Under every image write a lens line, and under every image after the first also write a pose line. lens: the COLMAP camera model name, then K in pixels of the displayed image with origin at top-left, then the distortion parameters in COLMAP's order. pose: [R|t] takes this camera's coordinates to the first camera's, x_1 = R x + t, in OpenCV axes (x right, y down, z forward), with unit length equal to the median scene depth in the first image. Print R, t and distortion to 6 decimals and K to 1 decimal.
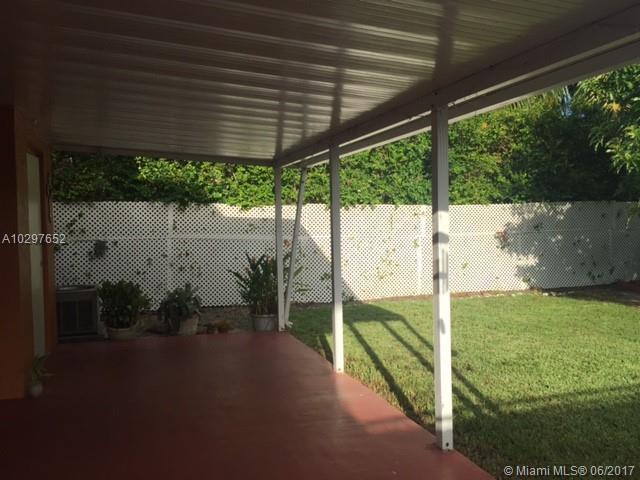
lens RADIAL K [[550.0, 0, 319.4], [0, 550.0, 239.7], [0, 0, 1]] dist [0.044816, -0.037802]
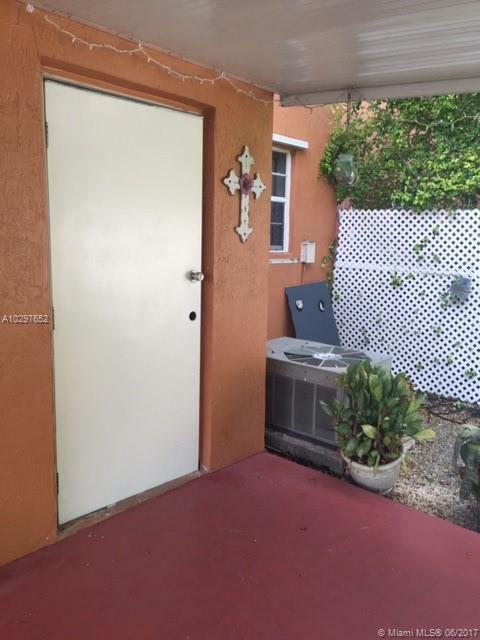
lens RADIAL K [[550.0, 0, 239.6], [0, 550.0, 319.5], [0, 0, 1]] dist [0.044816, -0.037802]
pose [[0.518200, 0.168142, -0.838569, -0.016759], [-0.069001, 0.985507, 0.154965, -0.029108], [0.852472, -0.022441, 0.522291, 0.495057]]
